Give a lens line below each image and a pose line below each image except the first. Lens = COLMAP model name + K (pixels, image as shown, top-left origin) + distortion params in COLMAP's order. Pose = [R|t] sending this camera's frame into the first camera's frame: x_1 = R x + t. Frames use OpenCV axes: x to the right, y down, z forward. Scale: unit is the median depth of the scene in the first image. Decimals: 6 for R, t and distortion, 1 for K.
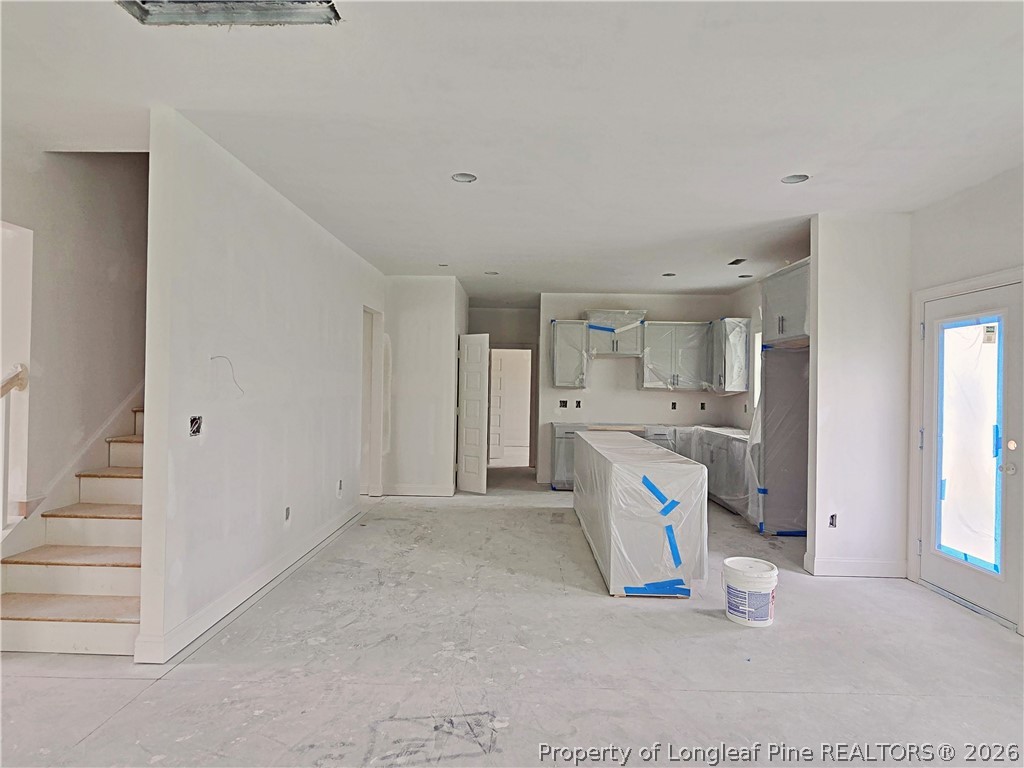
lens RADIAL K [[554.5, 0, 512.0], [0, 554.5, 384.0], [0, 0, 1]] dist [-0.005897, -0.001149]
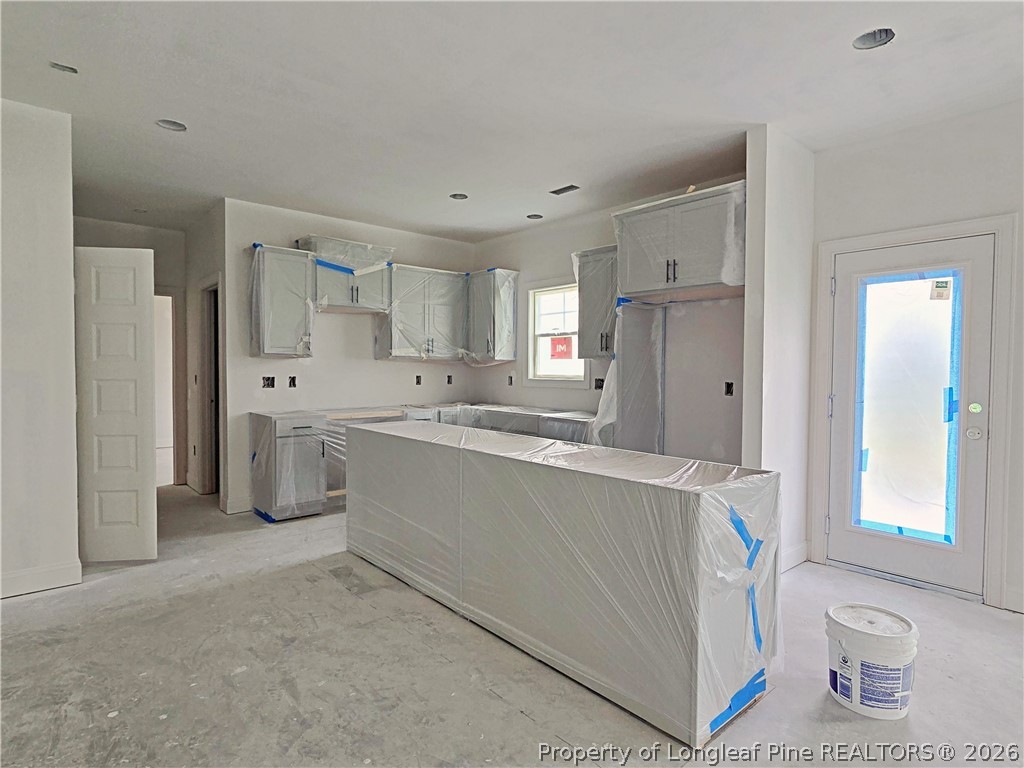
lens RADIAL K [[554.5, 0, 512.0], [0, 554.5, 384.0], [0, 0, 1]] dist [-0.005897, -0.001149]
pose [[0.738287, -0.033960, 0.673631, -0.149285], [0.003607, 0.998916, 0.046405, 0.011137], [-0.674477, -0.031830, 0.737609, 0.402726]]
